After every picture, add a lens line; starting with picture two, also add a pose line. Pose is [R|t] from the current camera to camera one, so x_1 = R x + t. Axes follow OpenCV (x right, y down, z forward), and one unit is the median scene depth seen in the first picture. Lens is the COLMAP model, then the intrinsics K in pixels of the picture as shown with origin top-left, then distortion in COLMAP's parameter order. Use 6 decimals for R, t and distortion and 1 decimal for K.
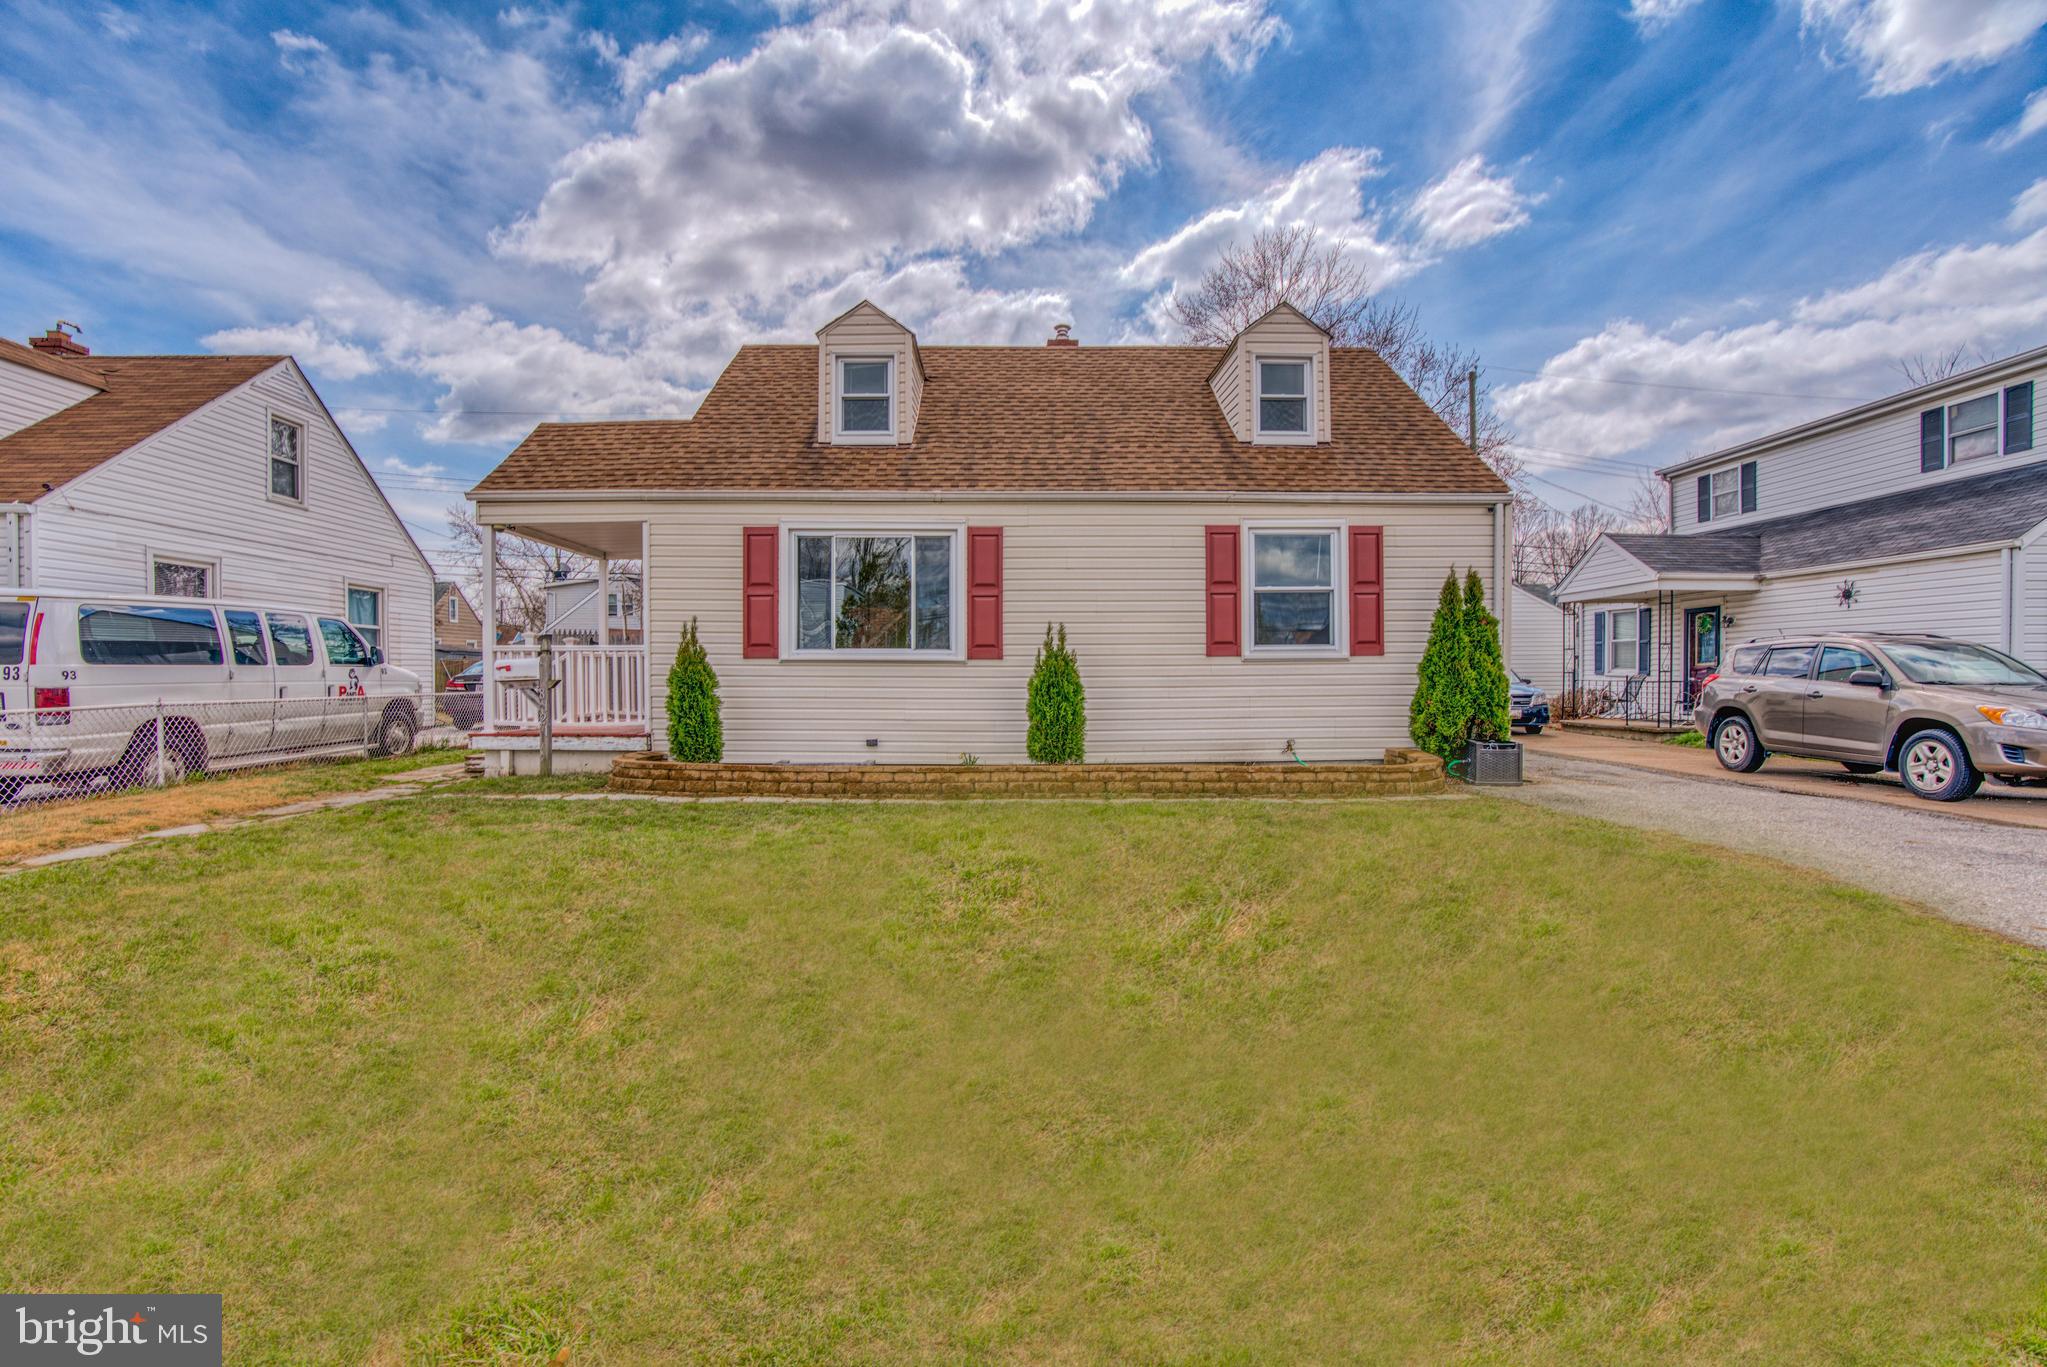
lens RADIAL K [[930.0, 0, 1019.7], [0, 930.0, 686.9], [0, 0, 1]] dist [-0.017785, 0.001907]
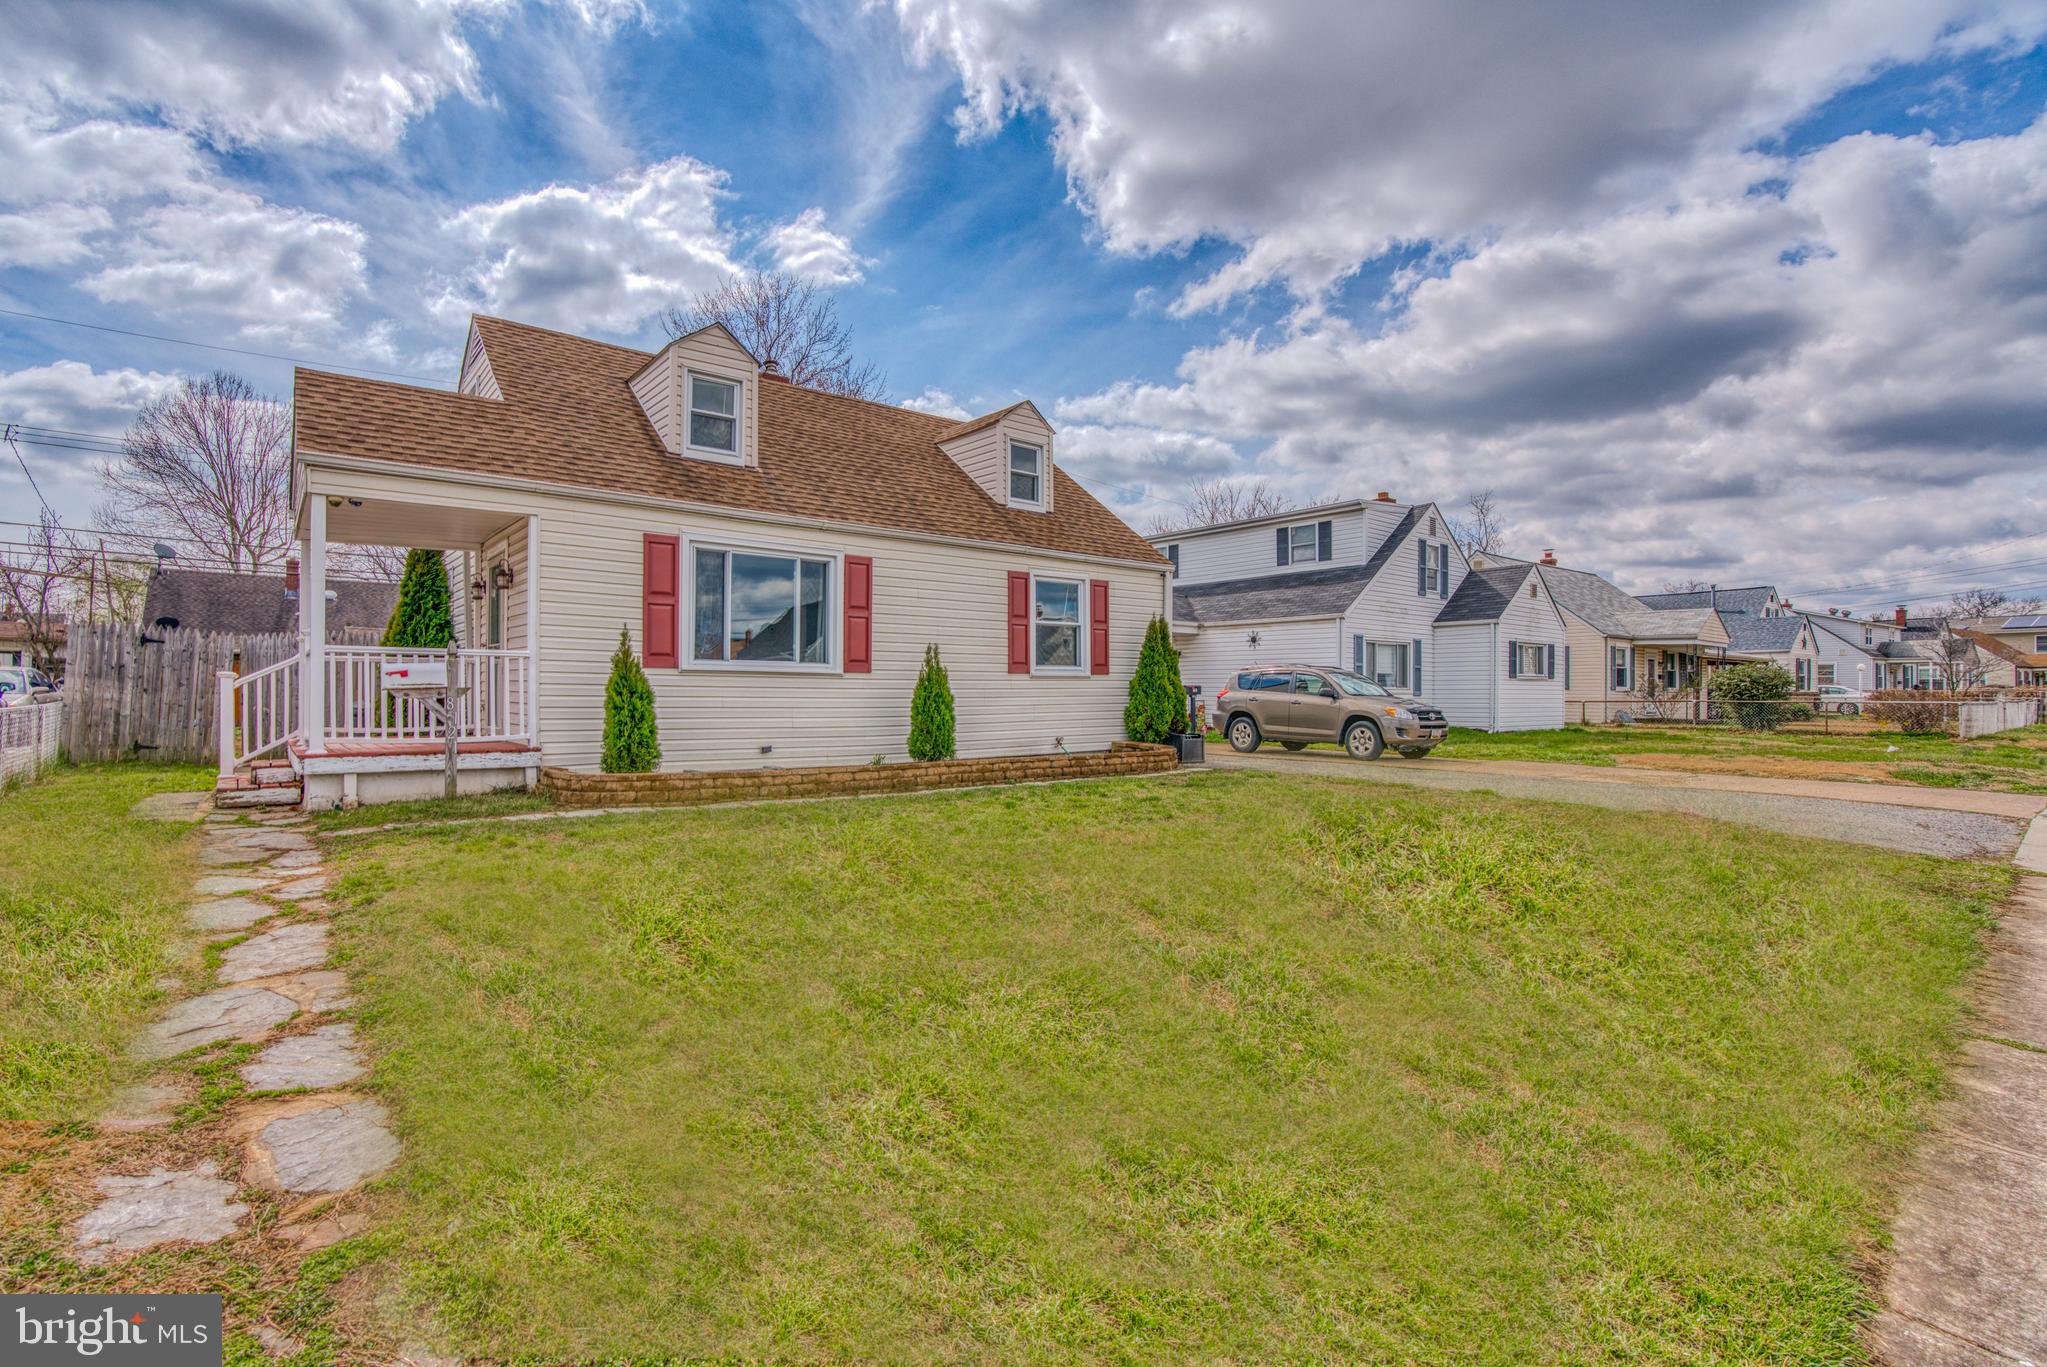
lens RADIAL K [[930.0, 0, 1027.0], [0, 930.0, 682.8], [0, 0, 1]] dist [-0.017785, 0.001907]
pose [[0.783706, 0.010283, 0.621046, -0.576611], [0.002111, 0.999813, -0.019219, 0.004810], [-0.621128, 0.016373, 0.783538, -0.014245]]
